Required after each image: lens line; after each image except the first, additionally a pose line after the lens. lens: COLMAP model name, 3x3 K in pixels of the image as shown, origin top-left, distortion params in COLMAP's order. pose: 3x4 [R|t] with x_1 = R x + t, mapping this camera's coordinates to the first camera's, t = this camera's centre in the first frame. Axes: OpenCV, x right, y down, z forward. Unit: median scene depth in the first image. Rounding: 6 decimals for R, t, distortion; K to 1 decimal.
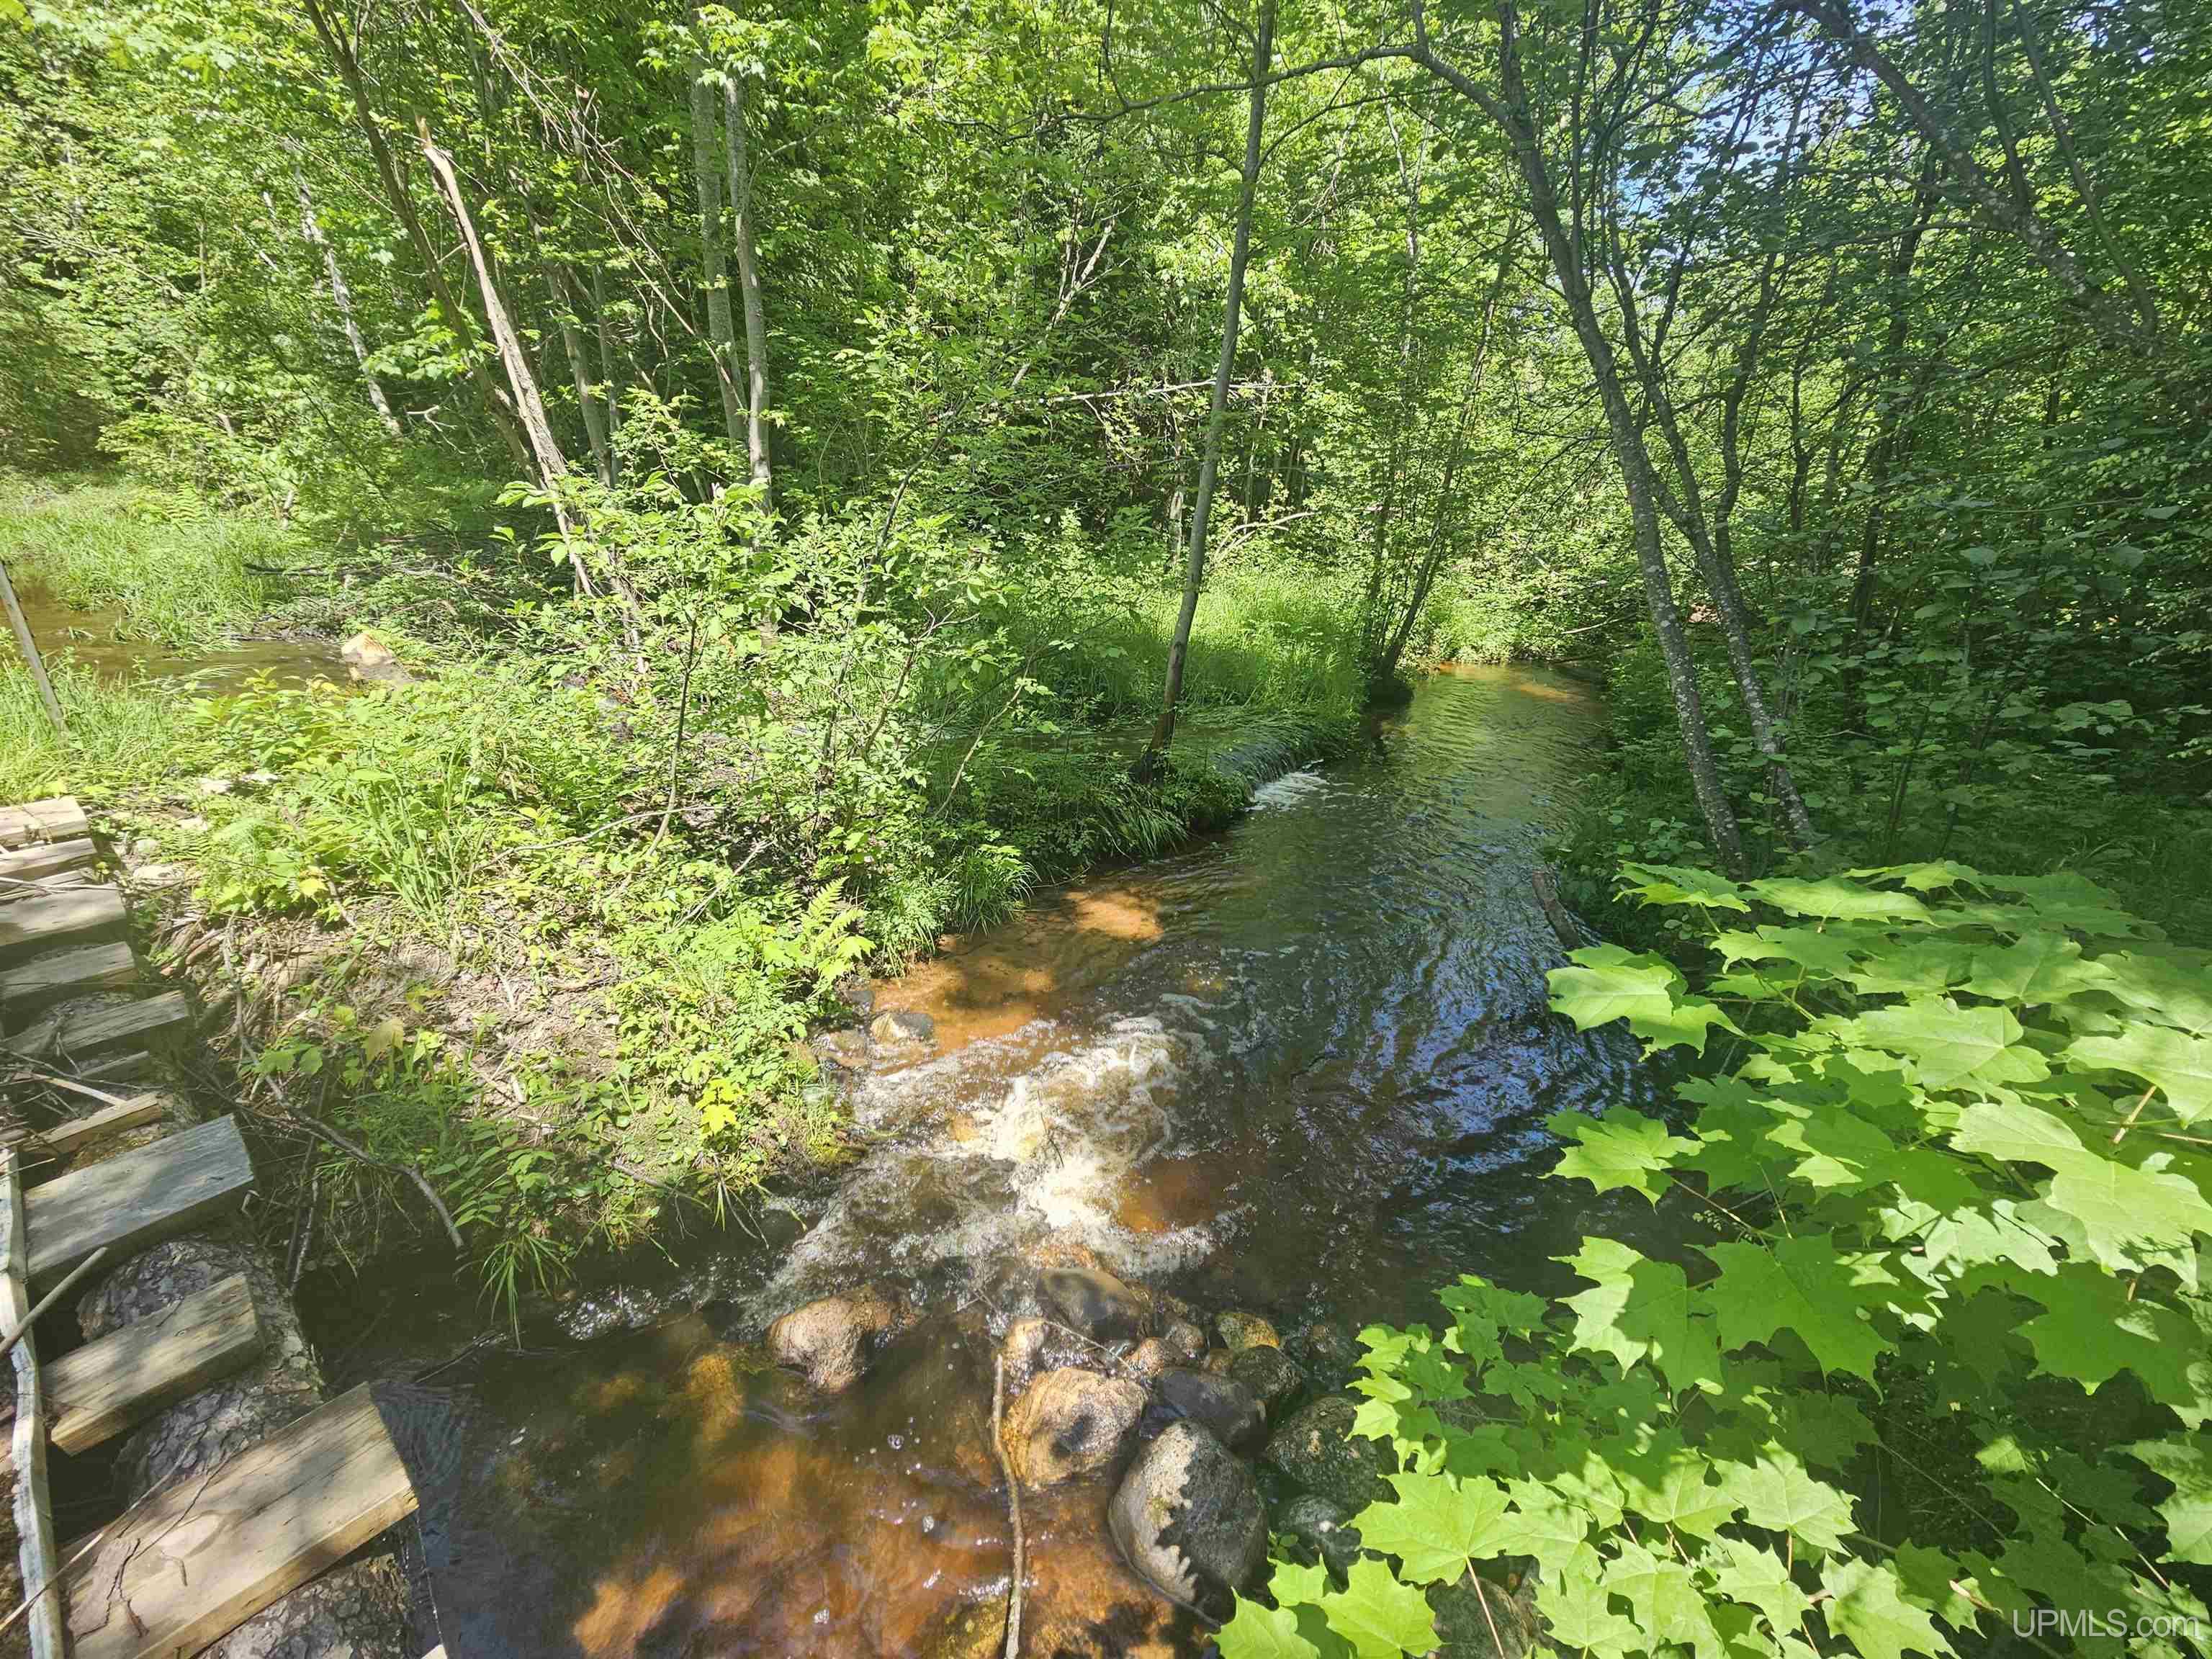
lens RADIAL K [[898.4, 0, 1106.0], [0, 898.4, 829.5], [0, 0, 1]] dist [-0.004972, 0.002653]
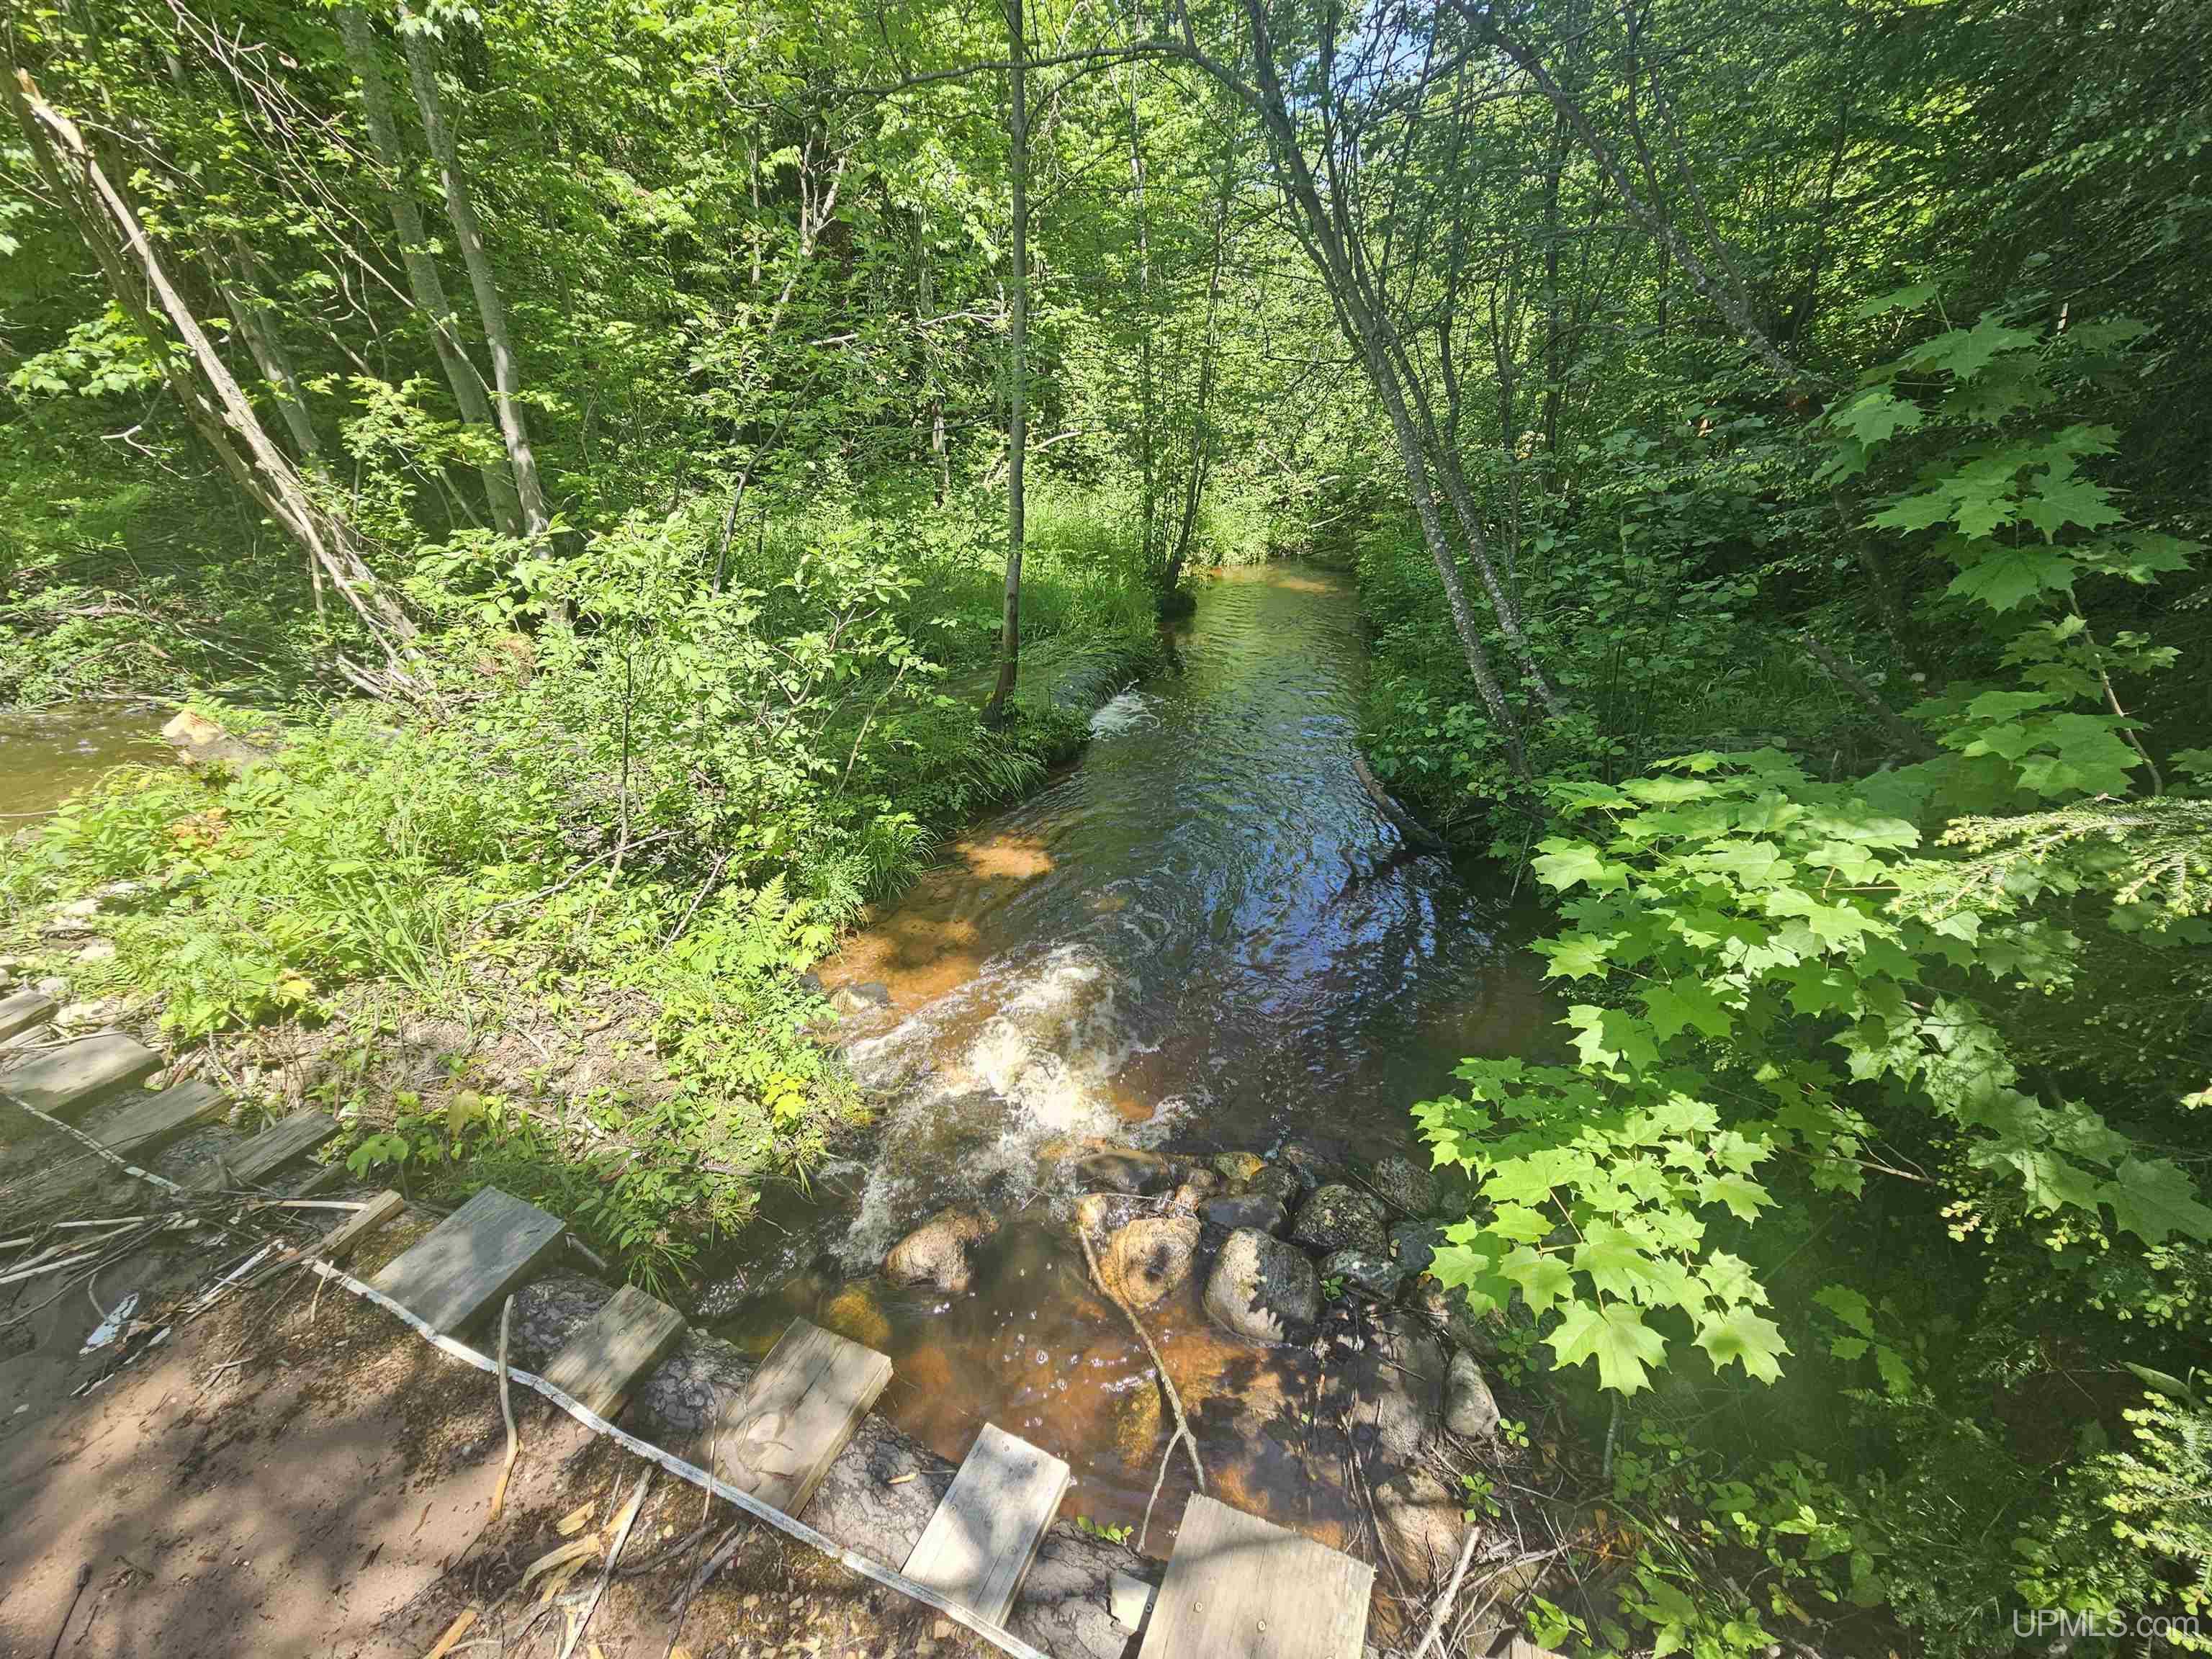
lens RADIAL K [[895.6, 0, 1106.0], [0, 895.6, 829.5], [0, 0, 1]] dist [-0.000450, 0.000077]
pose [[0.957742, -0.178807, 0.225297, -0.215981], [0.157910, 0.981559, 0.107735, -0.069530], [-0.240406, -0.067606, 0.968315, -0.144325]]
